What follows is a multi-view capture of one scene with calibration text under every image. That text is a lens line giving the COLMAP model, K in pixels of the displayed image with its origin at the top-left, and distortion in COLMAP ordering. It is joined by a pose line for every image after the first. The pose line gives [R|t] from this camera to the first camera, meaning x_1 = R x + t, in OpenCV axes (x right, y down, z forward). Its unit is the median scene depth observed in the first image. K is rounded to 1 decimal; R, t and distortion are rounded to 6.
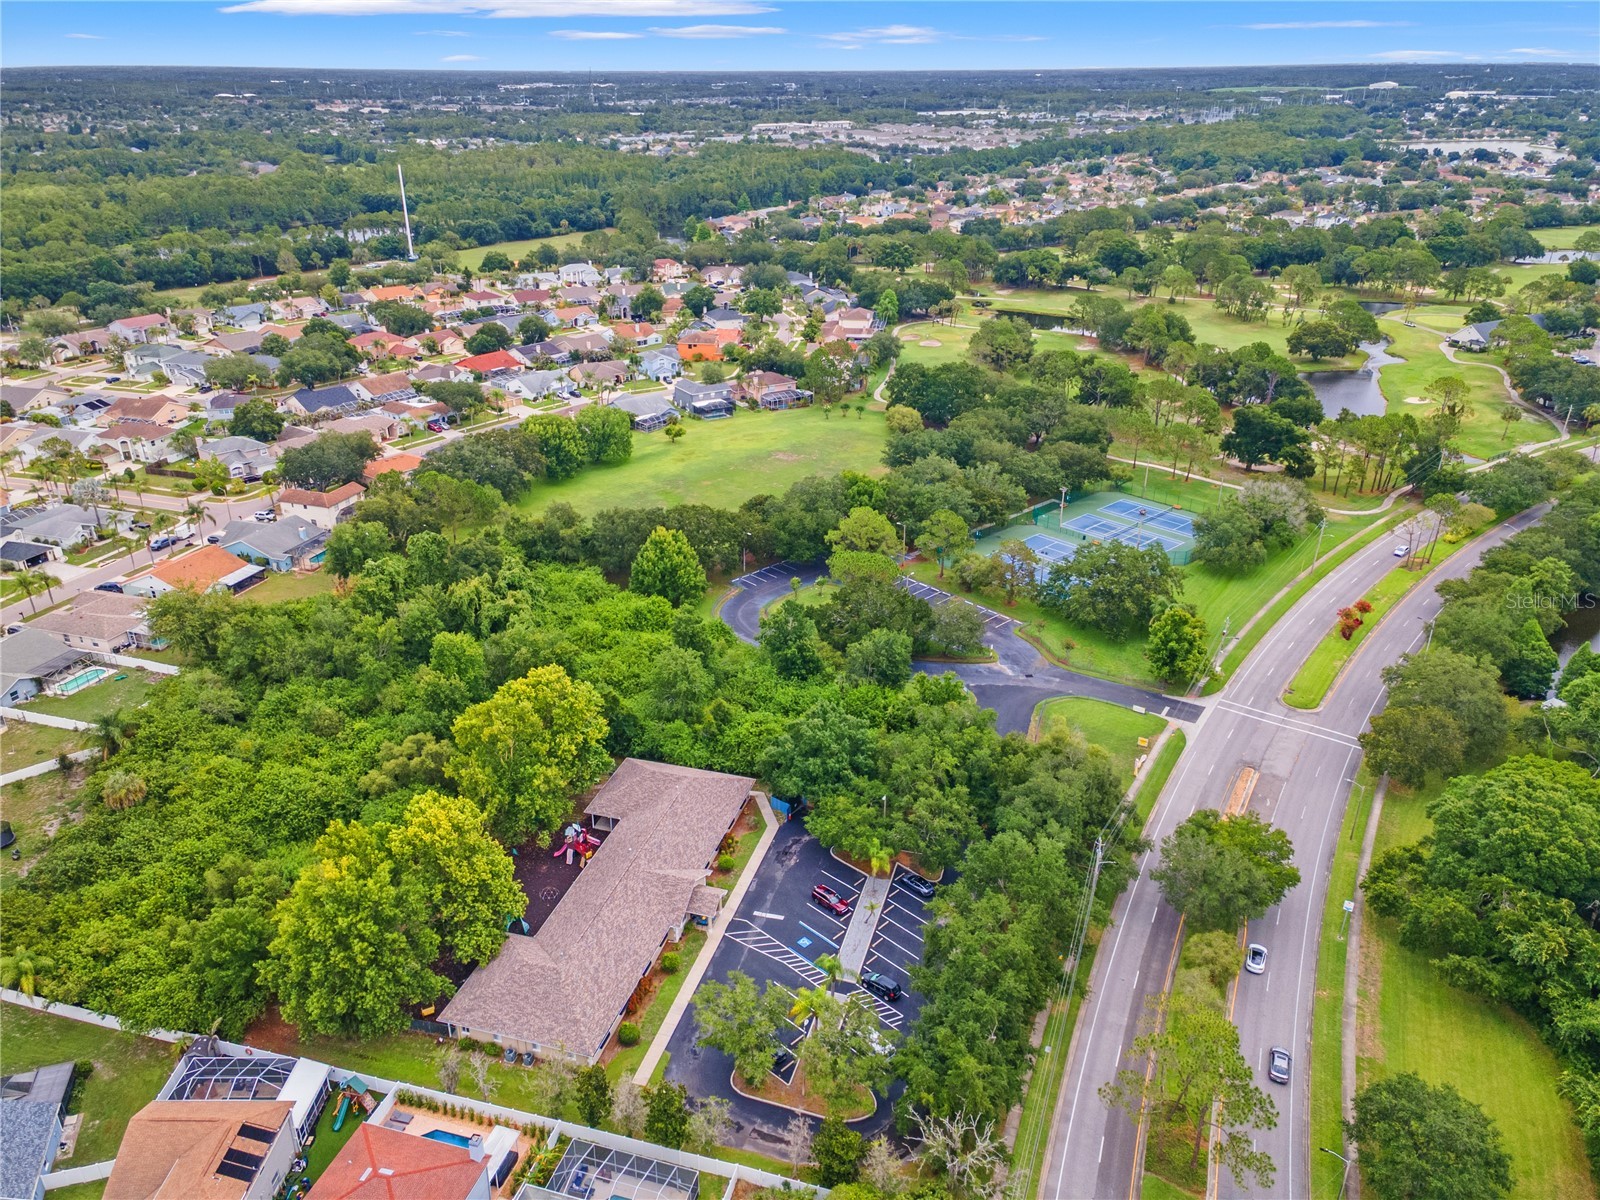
lens RADIAL K [[1170.0, 0, 800.0], [0, 1170.0, 600.0], [0, 0, 1]] dist [0.004744, 0.047897]
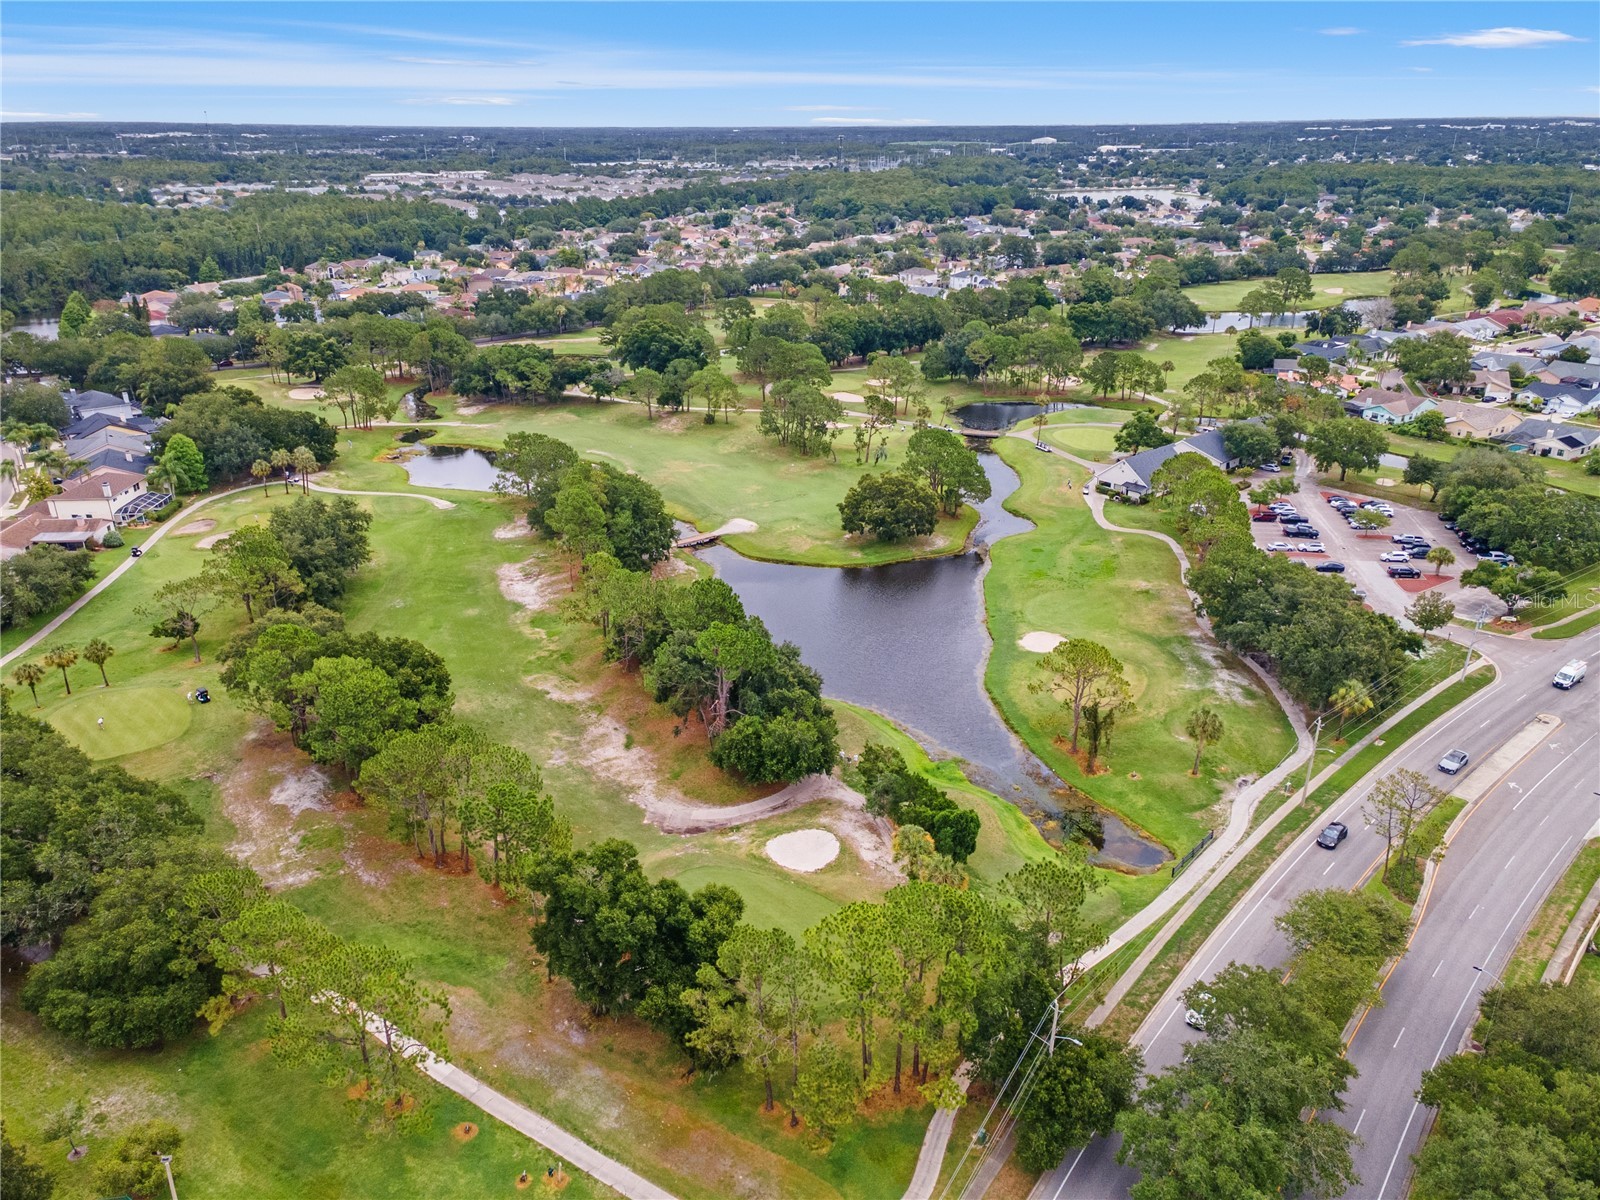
lens RADIAL K [[1170.0, 0, 800.0], [0, 1170.0, 600.0], [0, 0, 1]] dist [0.004744, 0.047897]
pose [[0.973952, -0.084790, 0.210305, 0.208735], [0.093303, 0.995159, -0.030875, -0.122740], [-0.206669, 0.049693, 0.977148, 0.341074]]
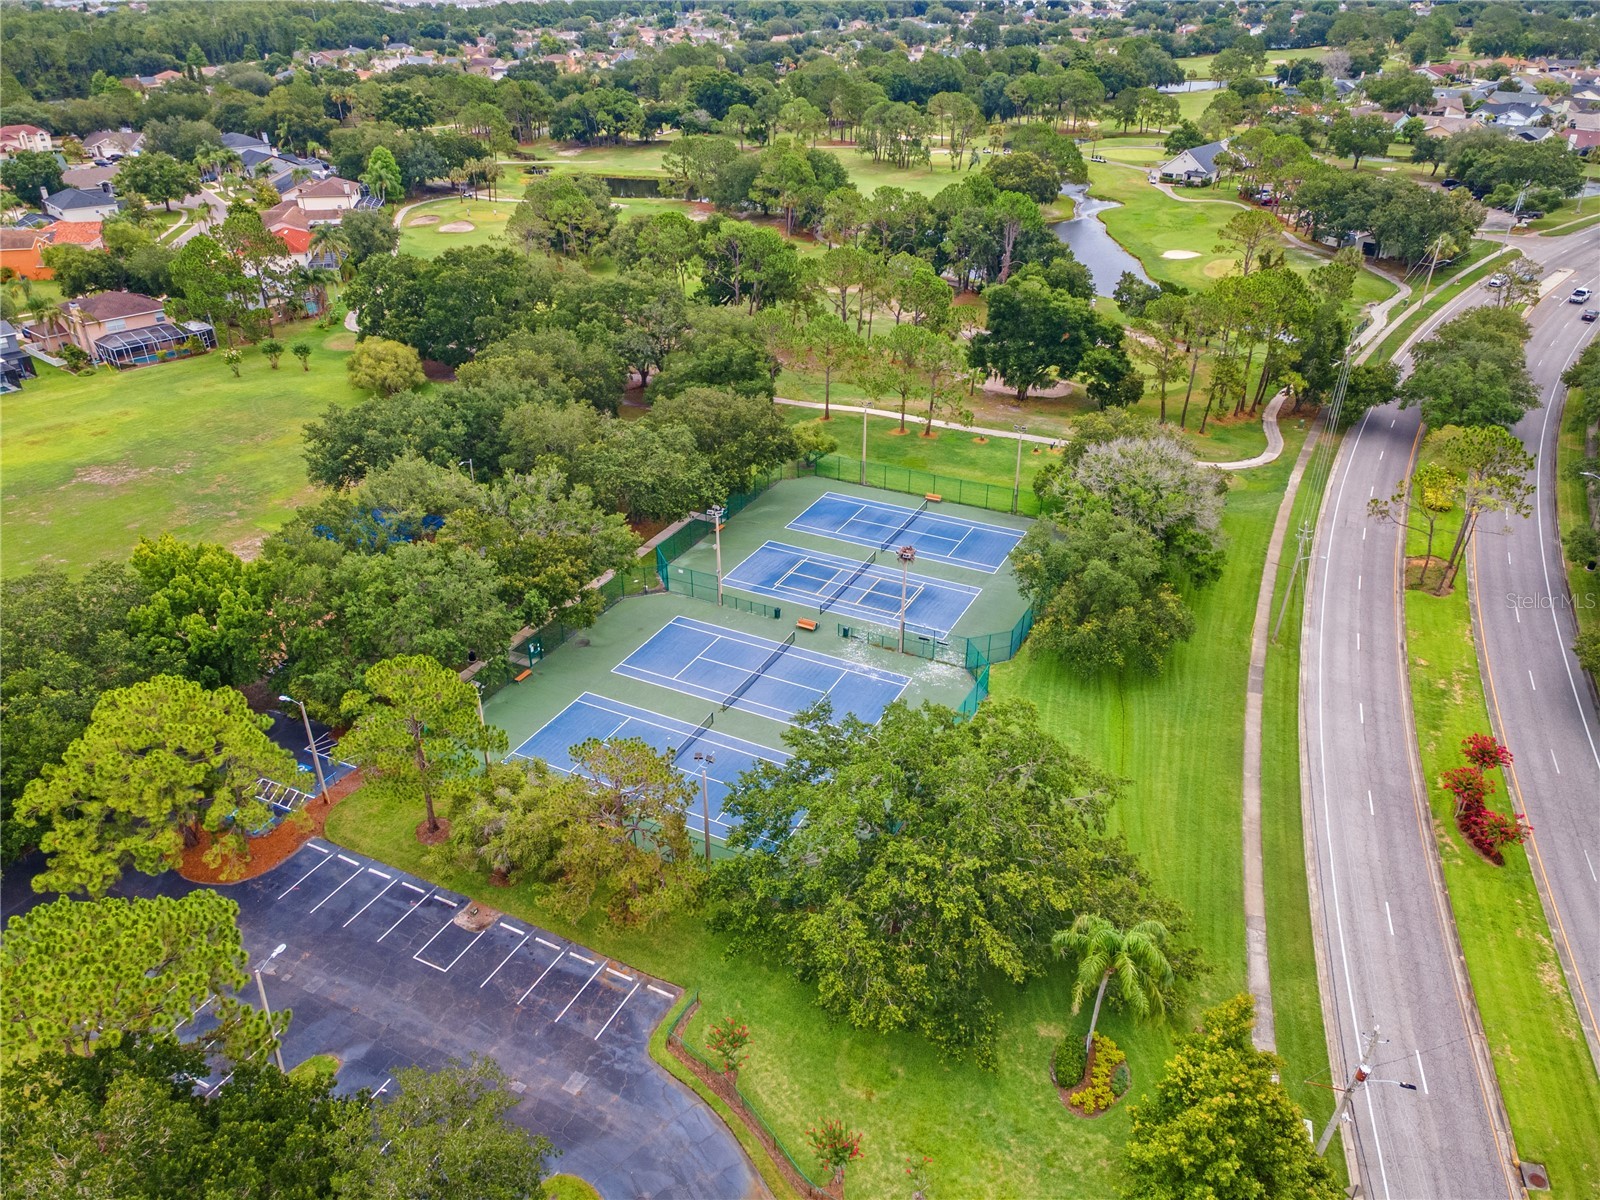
lens RADIAL K [[1155.4, 0, 800.0], [0, 1155.4, 600.0], [0, 0, 1]] dist [0.038708, 0.005427]
pose [[0.943814, -0.164921, 0.286385, 0.060178], [0.141715, 0.984833, 0.100099, -0.047587], [-0.298550, -0.053890, 0.952871, 0.275749]]
